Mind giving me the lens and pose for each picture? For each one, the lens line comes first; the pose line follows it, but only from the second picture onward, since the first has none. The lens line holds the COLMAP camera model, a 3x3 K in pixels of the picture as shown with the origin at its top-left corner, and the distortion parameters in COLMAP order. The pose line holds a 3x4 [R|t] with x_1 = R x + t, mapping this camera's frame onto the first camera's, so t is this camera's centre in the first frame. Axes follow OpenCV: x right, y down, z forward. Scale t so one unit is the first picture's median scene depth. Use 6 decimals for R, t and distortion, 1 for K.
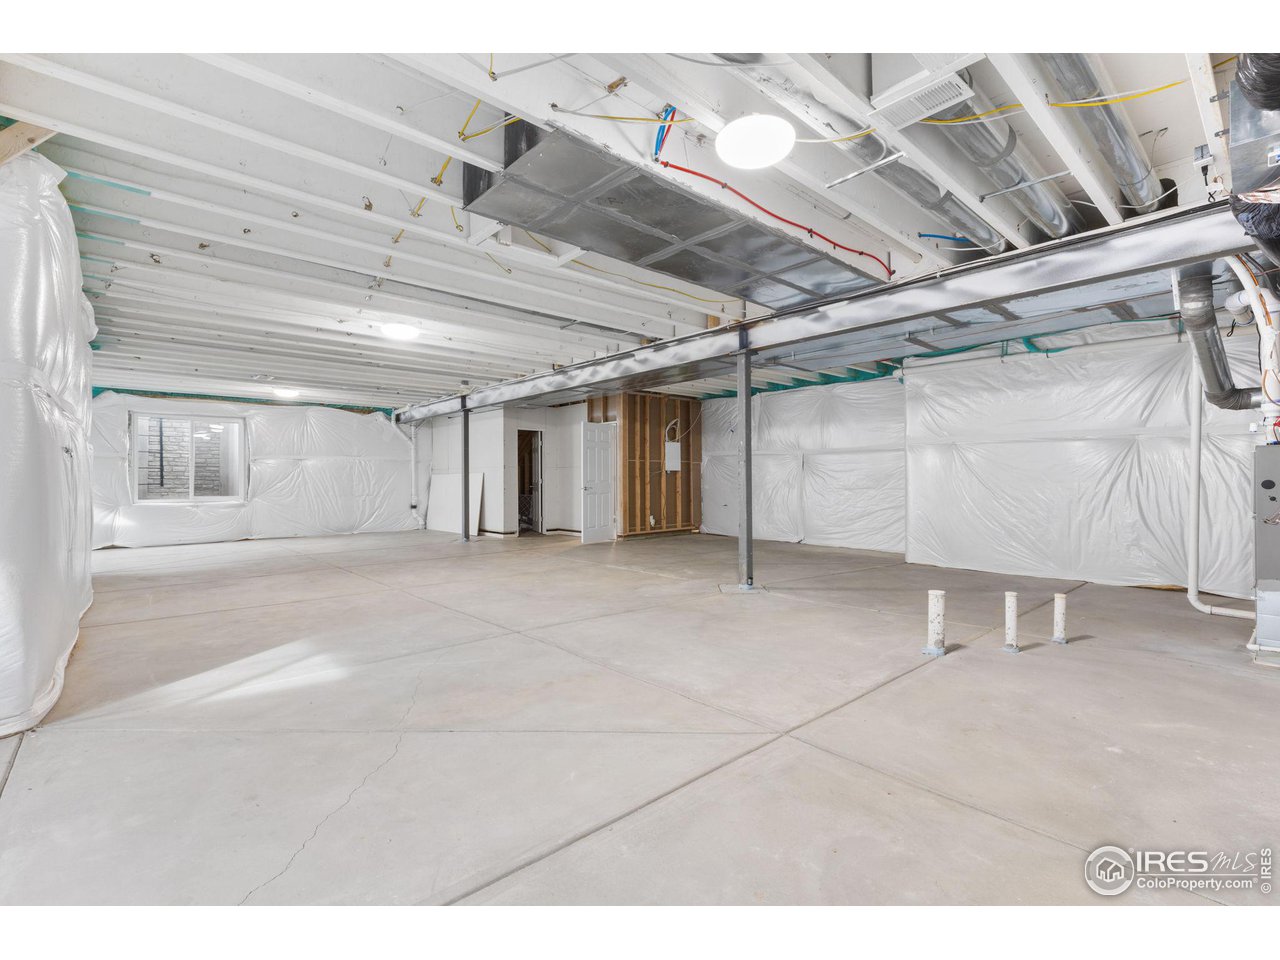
lens RADIAL K [[587.3, 0, 640.0], [0, 587.3, 480.0], [0, 0, 1]] dist [-0.000783, -0.000237]
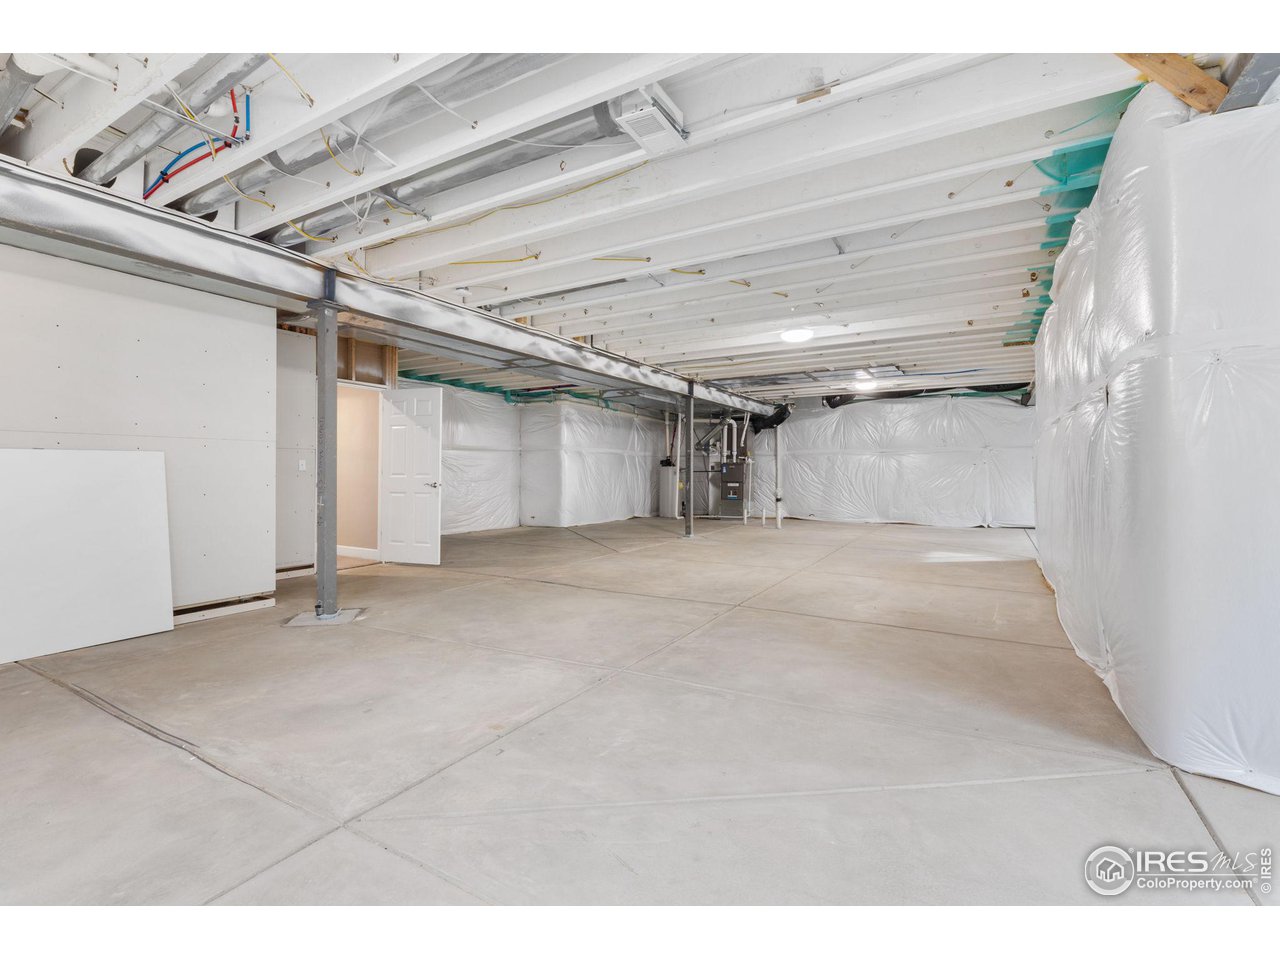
lens RADIAL K [[587.3, 0, 640.0], [0, 587.3, 480.0], [0, 0, 1]] dist [-0.000783, -0.000237]
pose [[-0.309096, -0.008989, 0.950988, -1.061067], [0.003886, 0.999935, 0.010715, 0.002077], [-0.951023, 0.007008, -0.309041, 1.275425]]
